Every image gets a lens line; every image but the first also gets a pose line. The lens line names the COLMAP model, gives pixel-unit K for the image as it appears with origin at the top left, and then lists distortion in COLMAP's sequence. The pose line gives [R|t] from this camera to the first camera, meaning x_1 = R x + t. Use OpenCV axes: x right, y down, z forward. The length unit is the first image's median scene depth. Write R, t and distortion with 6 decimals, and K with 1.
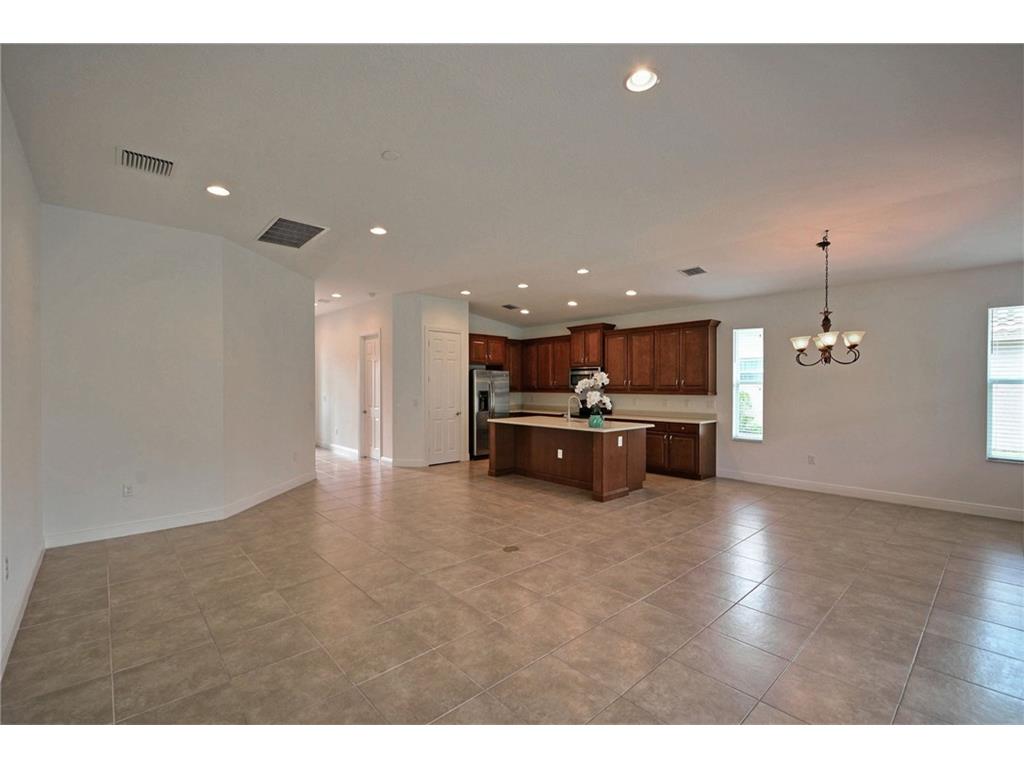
lens RADIAL K [[453.2, 0, 506.2], [0, 453.2, 388.9], [0, 0, 1]] dist [0.000414, -0.005565]
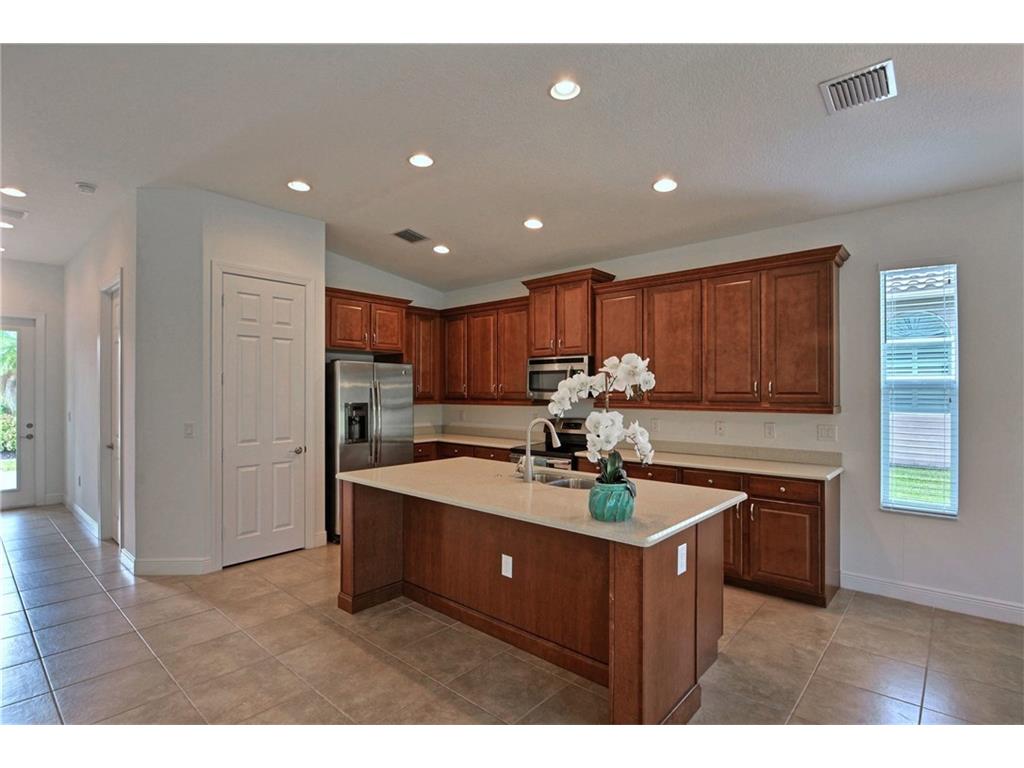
lens RADIAL K [[509.6, 0, 504.3], [0, 509.6, 388.1], [0, 0, 1]] dist [-0.009711, -0.006423]
pose [[0.994850, -0.000346, 0.101355, 0.071152], [0.001632, 0.999919, -0.012604, -0.006228], [-0.101343, 0.012705, 0.994770, 0.554977]]
